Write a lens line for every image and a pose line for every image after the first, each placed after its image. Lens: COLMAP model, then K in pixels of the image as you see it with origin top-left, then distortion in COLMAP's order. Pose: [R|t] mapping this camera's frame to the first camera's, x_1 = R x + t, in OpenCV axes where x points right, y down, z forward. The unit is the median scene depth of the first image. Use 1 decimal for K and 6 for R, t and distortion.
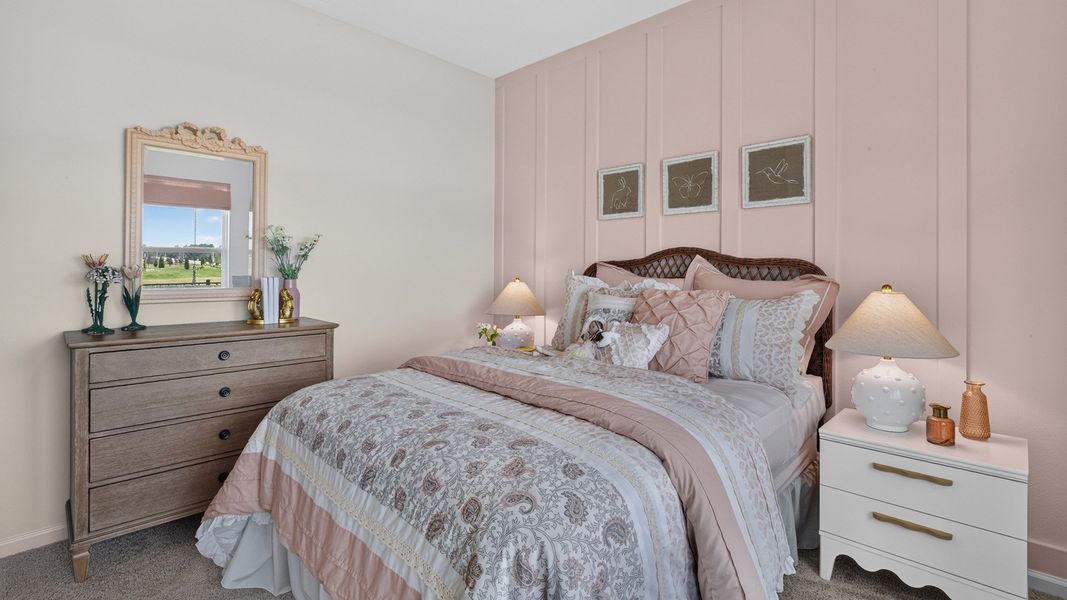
lens RADIAL K [[484.7, 0, 533.4], [0, 484.7, 278.6], [0, 0, 1]] dist [-0.000491, 0.000033]
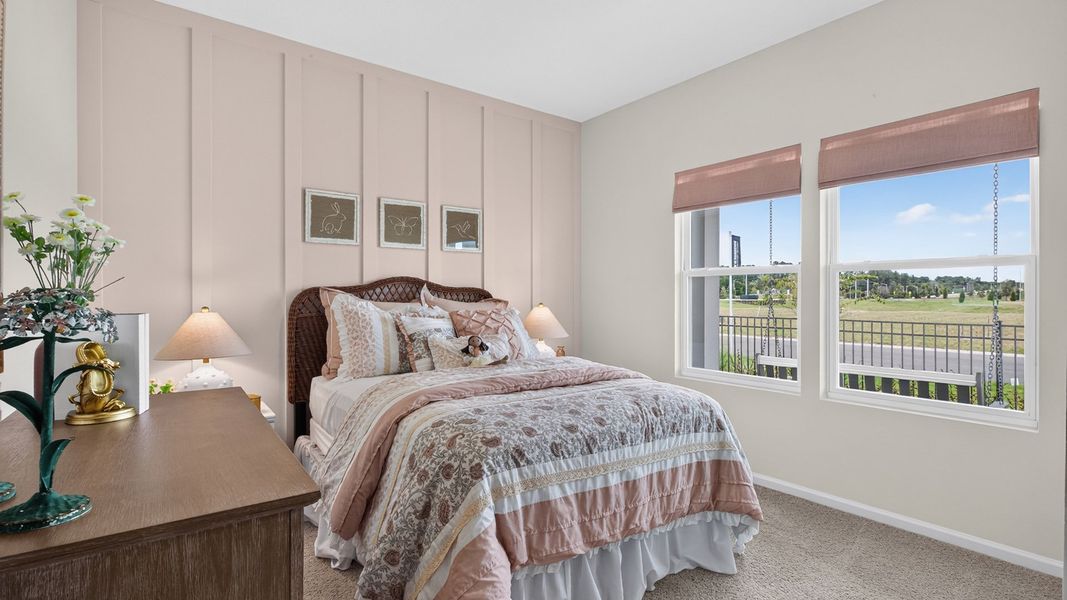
lens RADIAL K [[488.1, 0, 534.9], [0, 488.1, 292.9], [0, 0, 1]] dist [-0.001344, -0.000211]
pose [[0.148806, 0.022986, 0.988599, -0.785992], [0.047265, 0.998422, -0.030328, 0.023946], [-0.987736, 0.051240, 0.147484, 0.503209]]
